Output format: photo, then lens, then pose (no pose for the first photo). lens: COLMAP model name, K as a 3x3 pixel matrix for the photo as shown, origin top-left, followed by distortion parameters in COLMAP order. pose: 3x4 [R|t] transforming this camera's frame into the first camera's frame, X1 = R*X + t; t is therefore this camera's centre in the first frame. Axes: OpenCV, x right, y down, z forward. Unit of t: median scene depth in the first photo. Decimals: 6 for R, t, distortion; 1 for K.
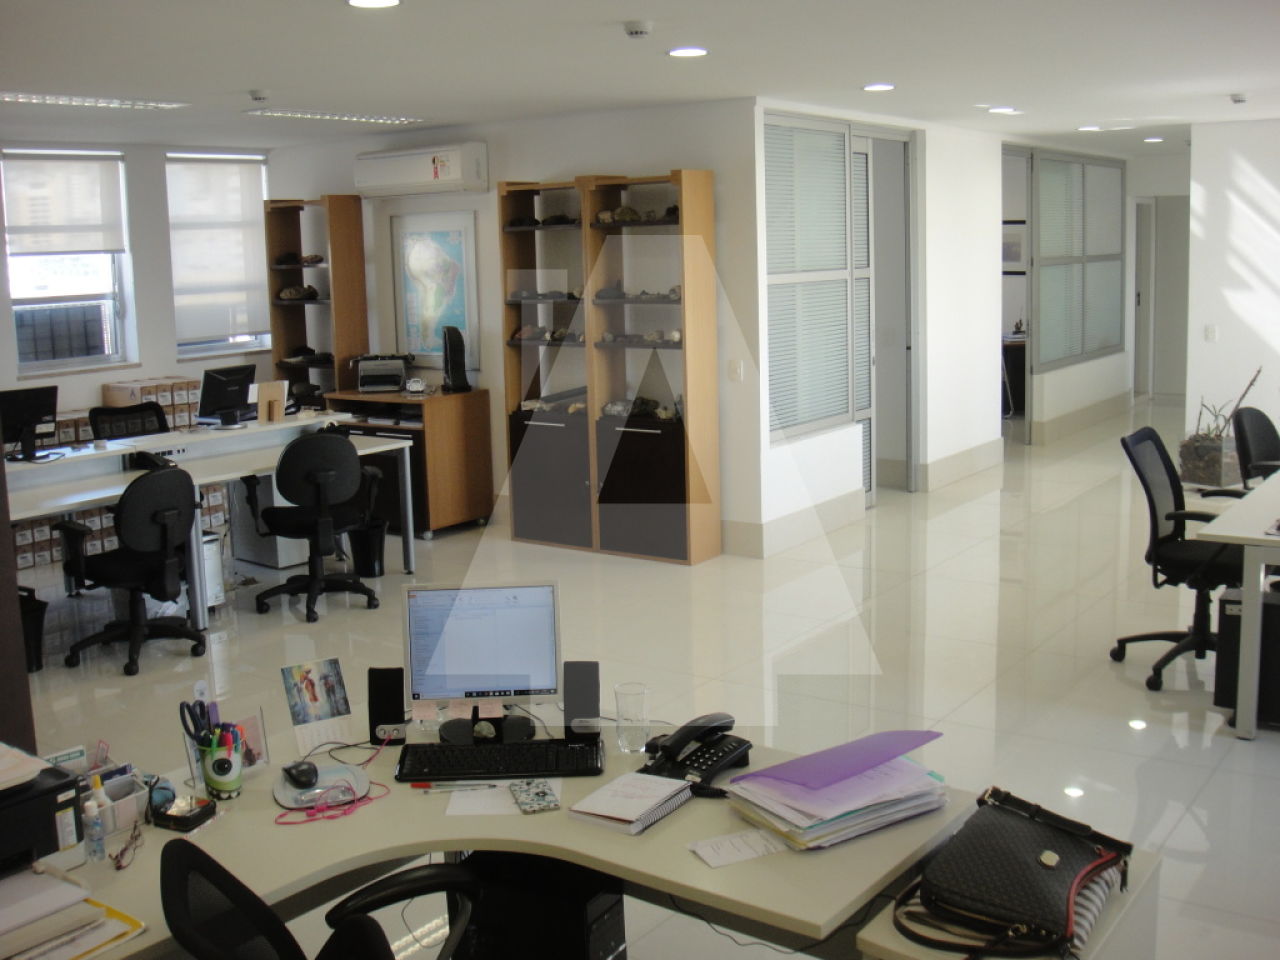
lens RADIAL K [[1392.6, 0, 643.1], [0, 1392.6, 450.9], [0, 0, 1]] dist [-0.166951, 0.147297]
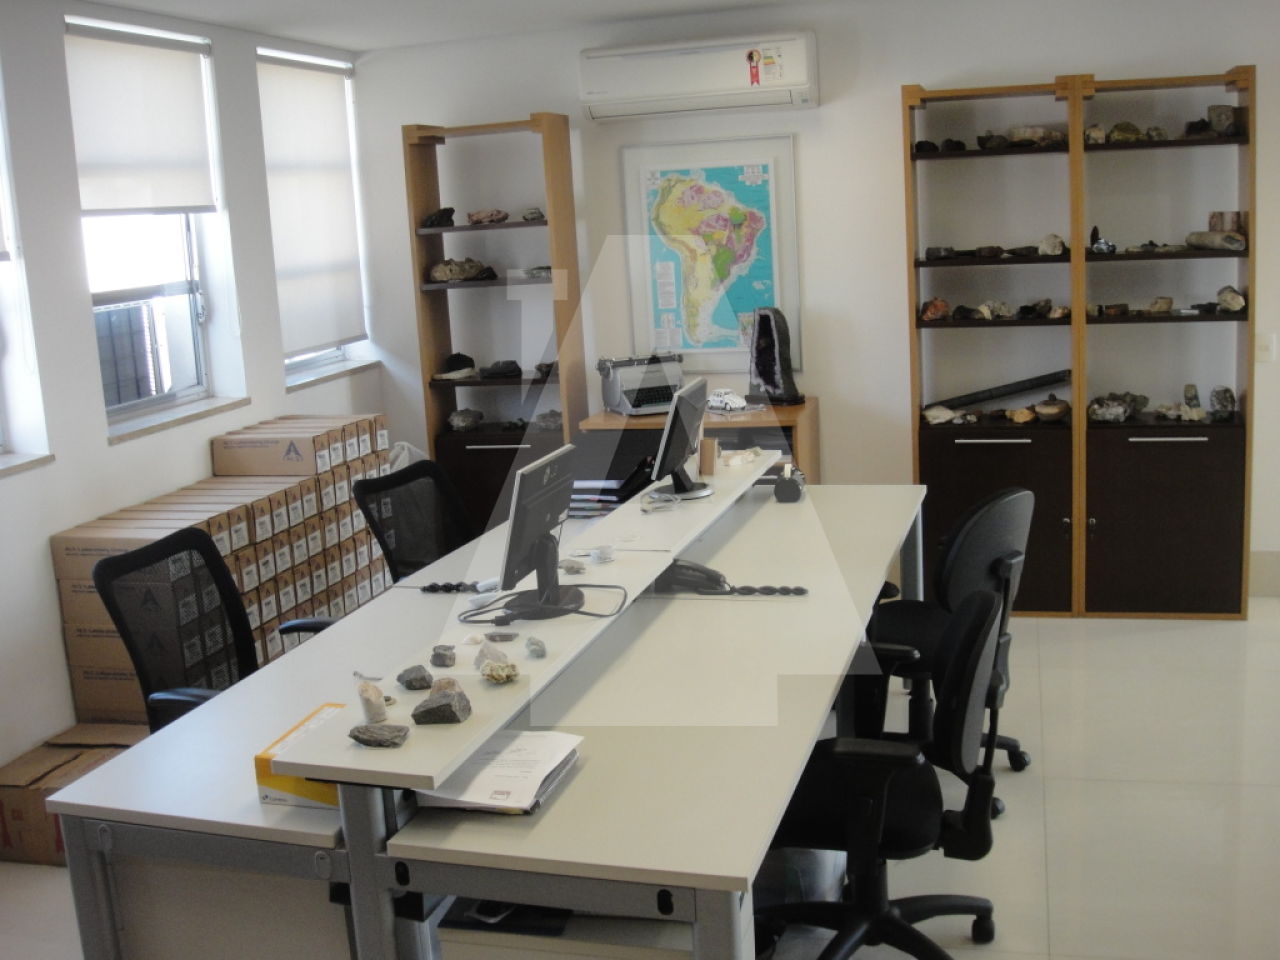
lens RADIAL K [[1392.6, 0, 643.1], [0, 1392.6, 450.9], [0, 0, 1]] dist [-0.166951, 0.147297]
pose [[0.936395, -0.089606, 0.339315, -0.417865], [0.085131, 0.995974, 0.028084, -0.043704], [-0.340465, 0.002588, 0.940254, 0.382867]]
